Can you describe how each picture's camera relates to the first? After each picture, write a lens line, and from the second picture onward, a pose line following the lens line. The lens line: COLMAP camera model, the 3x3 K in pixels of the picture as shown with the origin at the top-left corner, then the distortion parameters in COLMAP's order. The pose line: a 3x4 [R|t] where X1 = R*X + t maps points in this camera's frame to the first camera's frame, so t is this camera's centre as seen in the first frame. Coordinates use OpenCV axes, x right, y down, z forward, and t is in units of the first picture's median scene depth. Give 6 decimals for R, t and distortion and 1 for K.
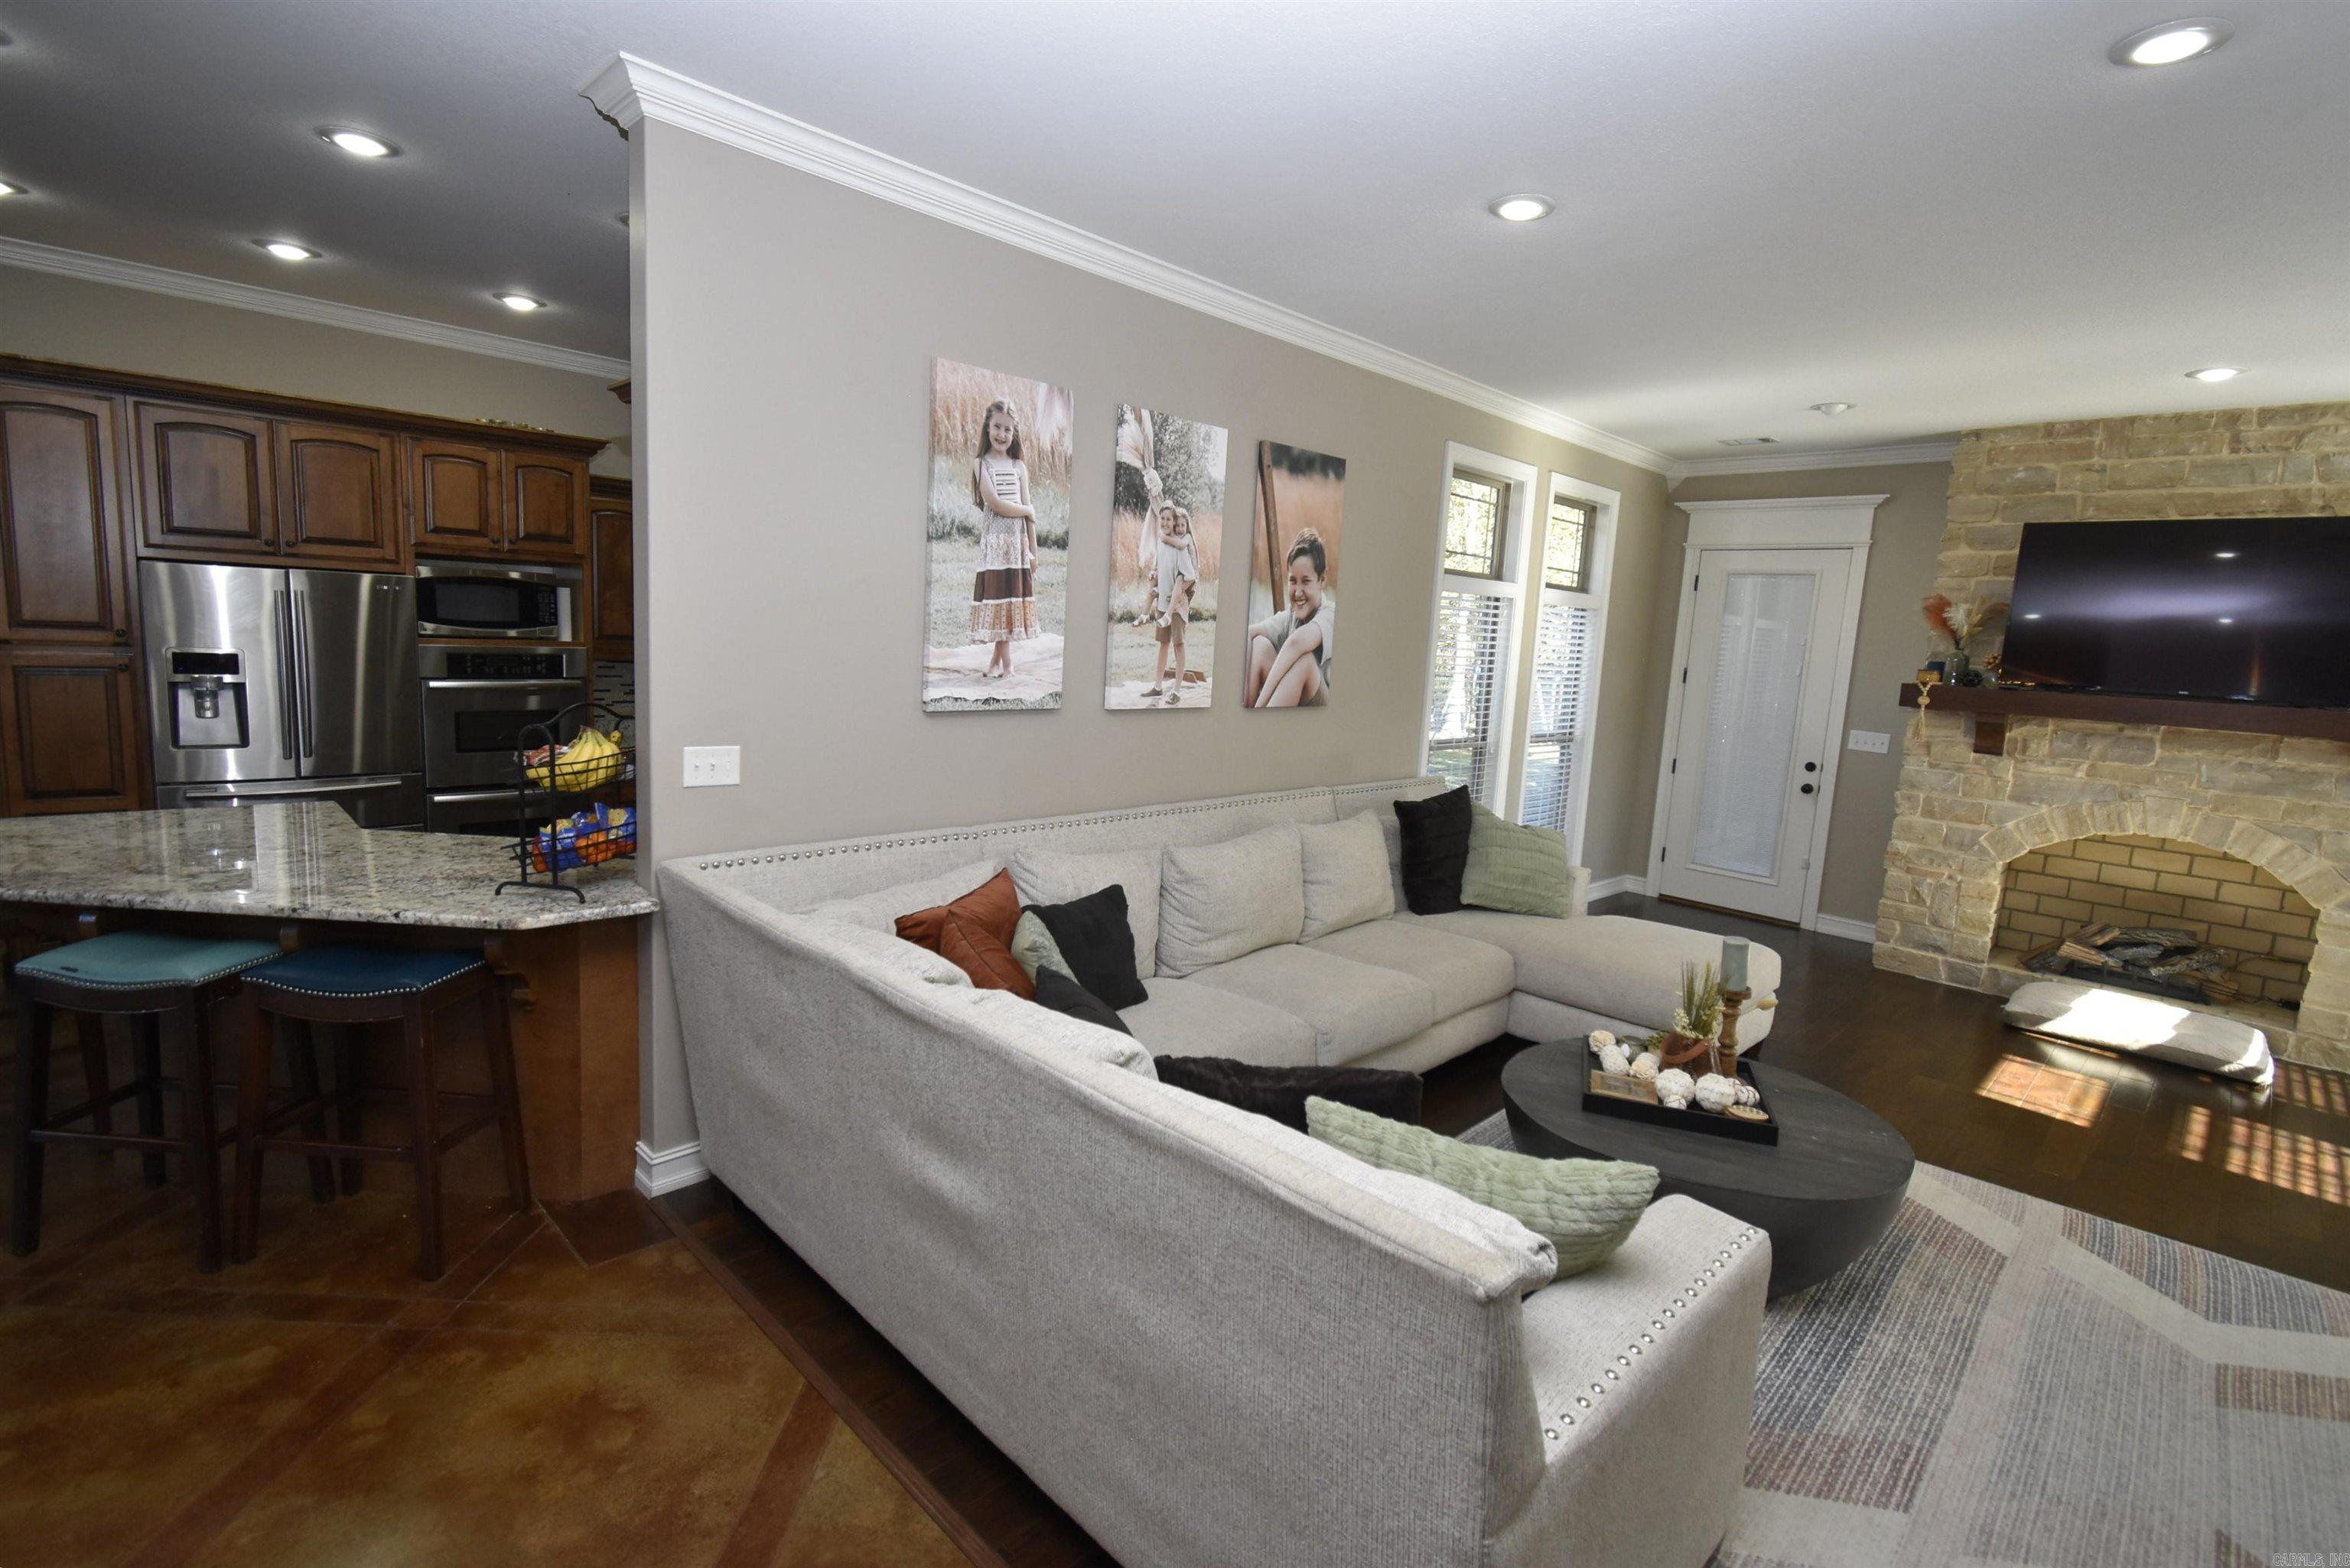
lens RADIAL K [[1075.7, 0, 1175.0], [0, 1075.7, 784.0], [0, 0, 1]] dist [-0.000234, -0.000996]
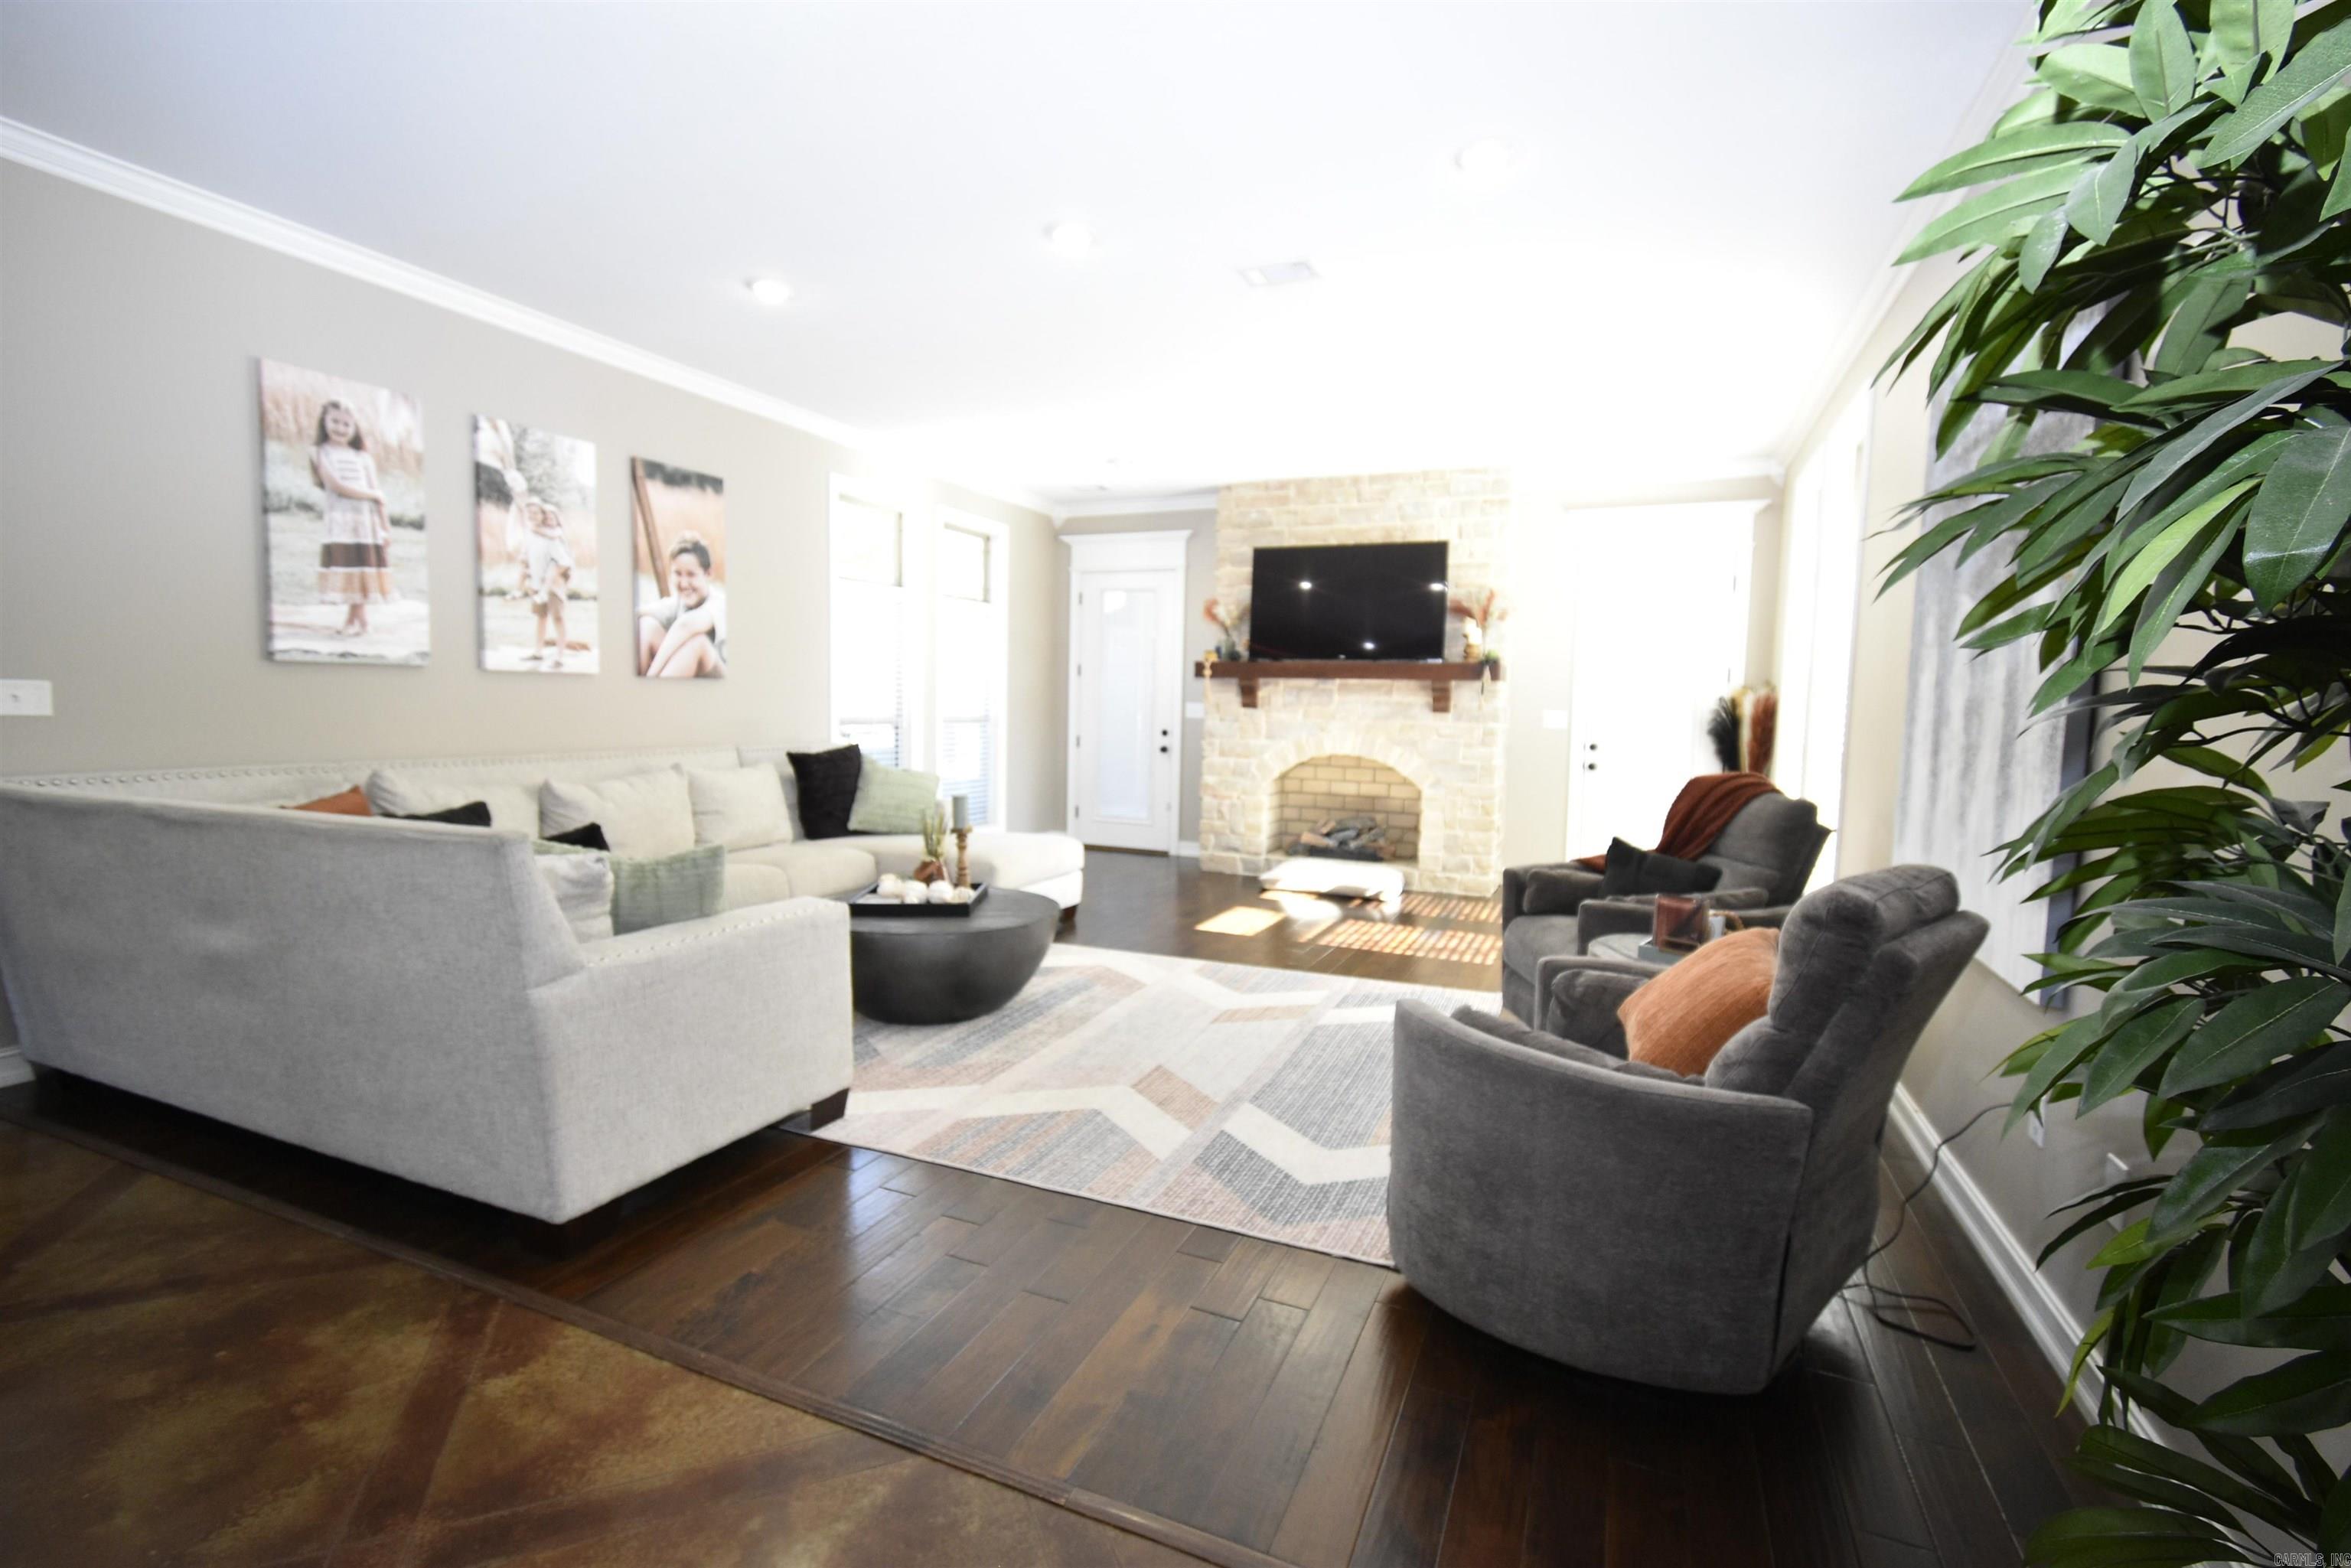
lens RADIAL K [[1037.5, 0, 1175.5], [0, 1037.5, 784.0], [0, 0, 1]] dist [0.012548, -0.000529]
pose [[0.927045, -0.063705, 0.369498, 0.193494], [0.082226, 0.996014, -0.034577, 0.145384], [-0.365822, 0.062437, 0.928588, -0.308144]]
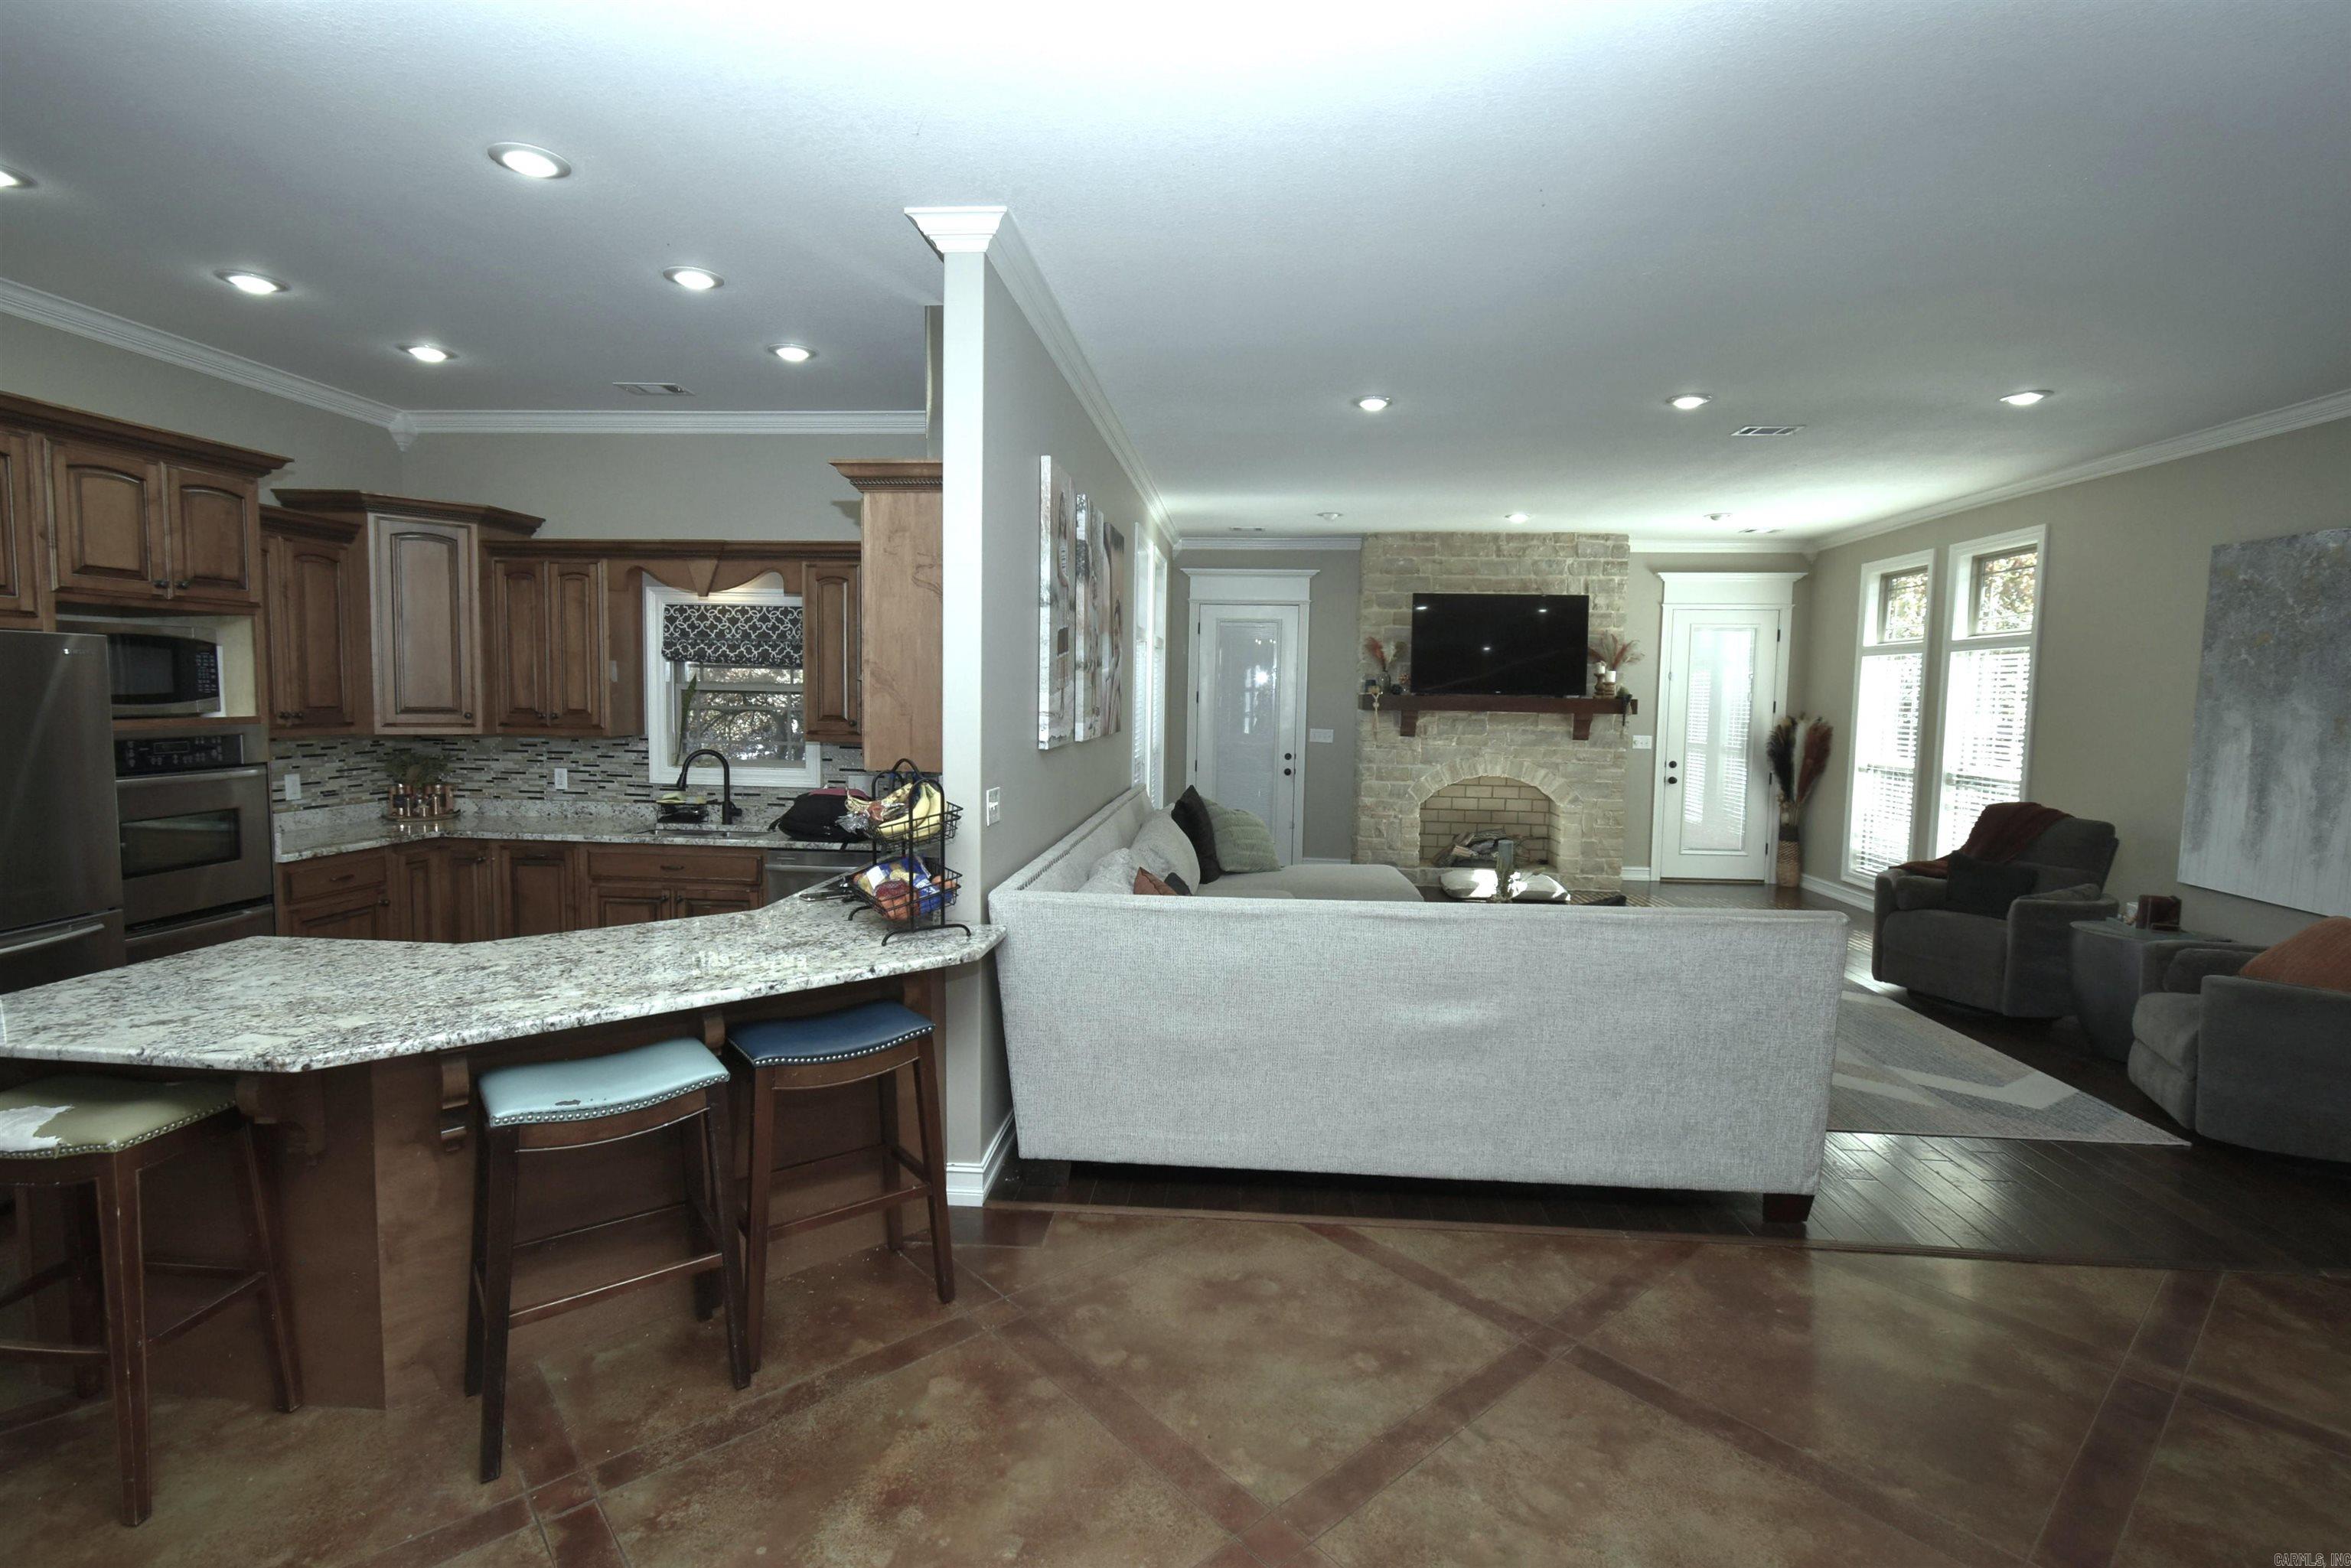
lens RADIAL K [[1076.2, 0, 1175.5], [0, 1076.2, 784.0], [0, 0, 1]] dist [-0.000234, -0.000996]
pose [[0.760223, -0.097210, 0.642348, -0.698205], [0.117396, 0.993020, 0.011340, -0.021017], [-0.638967, 0.066789, 0.766329, 0.002031]]
